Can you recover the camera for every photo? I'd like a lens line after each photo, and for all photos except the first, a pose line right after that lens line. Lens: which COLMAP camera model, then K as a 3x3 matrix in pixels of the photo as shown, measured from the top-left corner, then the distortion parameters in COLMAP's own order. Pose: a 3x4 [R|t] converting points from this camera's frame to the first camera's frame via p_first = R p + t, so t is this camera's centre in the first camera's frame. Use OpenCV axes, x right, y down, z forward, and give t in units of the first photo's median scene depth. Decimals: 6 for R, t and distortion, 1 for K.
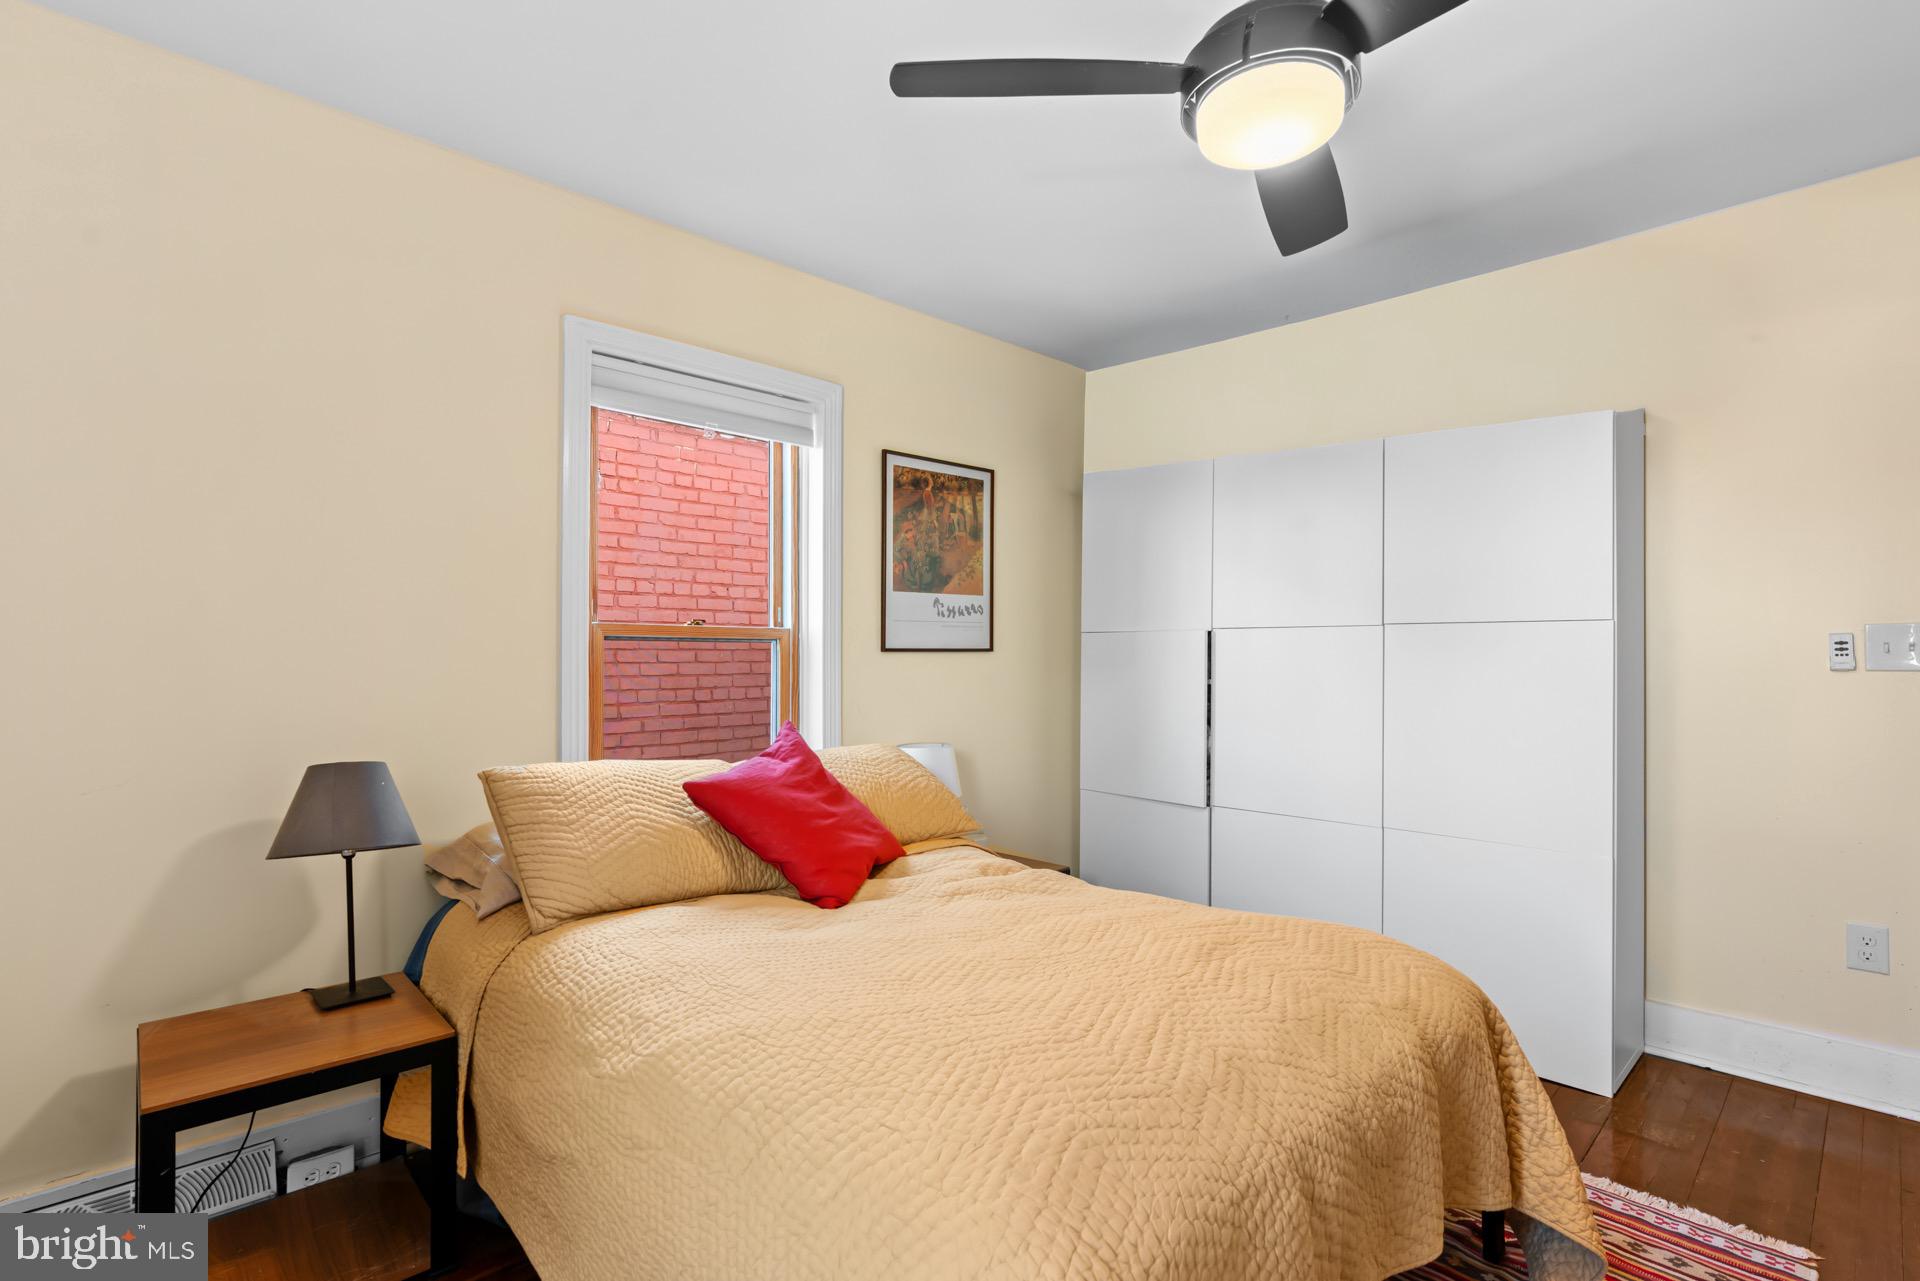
lens RADIAL K [[865.6, 0, 968.2], [0, 865.6, 644.6], [0, 0, 1]] dist [-0.000532, 0.000291]
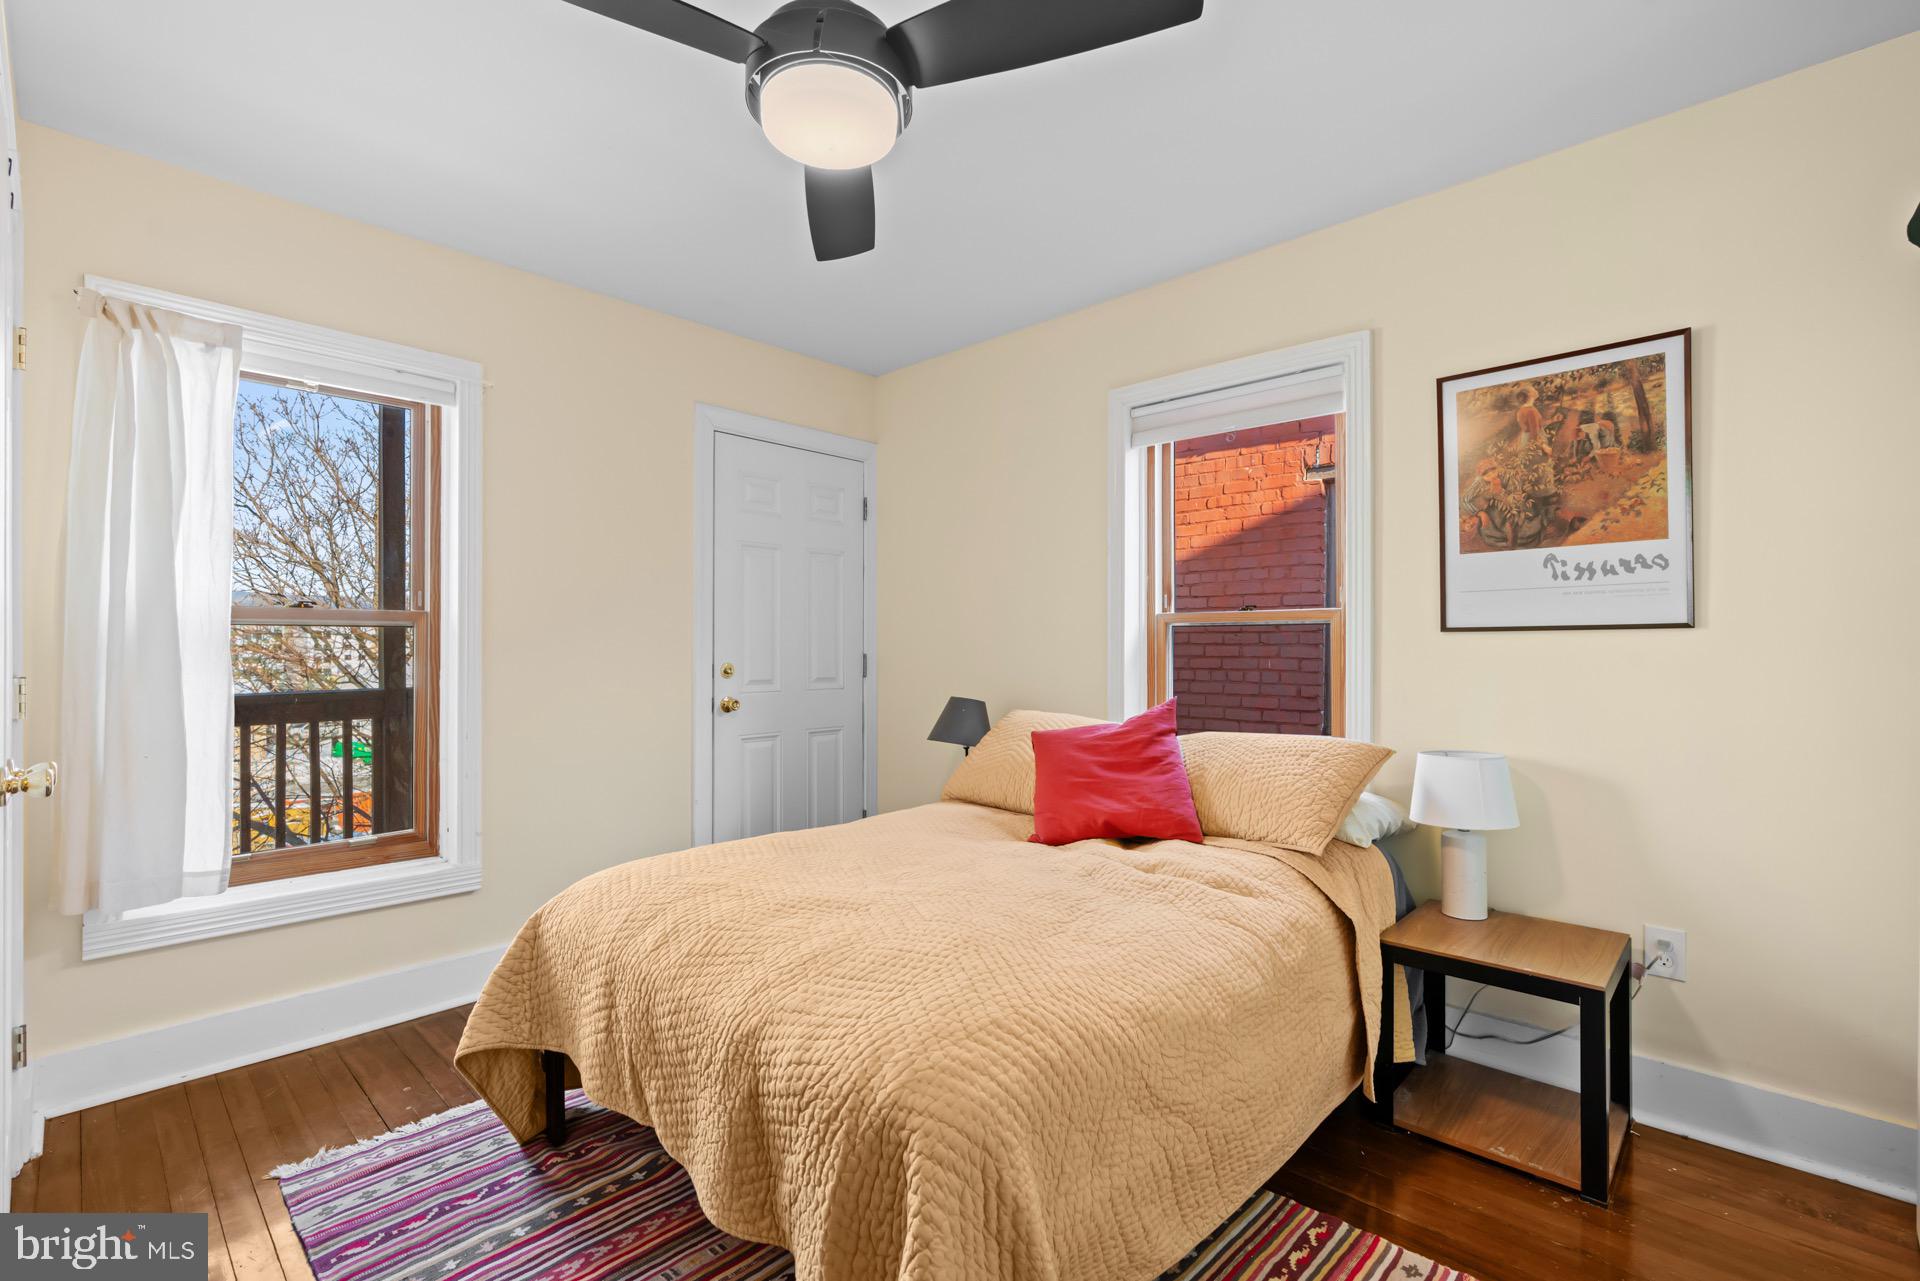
lens RADIAL K [[865.6, 0, 968.2], [0, 865.6, 644.6], [0, 0, 1]] dist [-0.000532, 0.000291]
pose [[0.068224, -0.004226, -0.997661, 0.624882], [0.011268, 0.999931, -0.003465, 0.016553], [0.997606, -0.011006, 0.068266, 0.475378]]
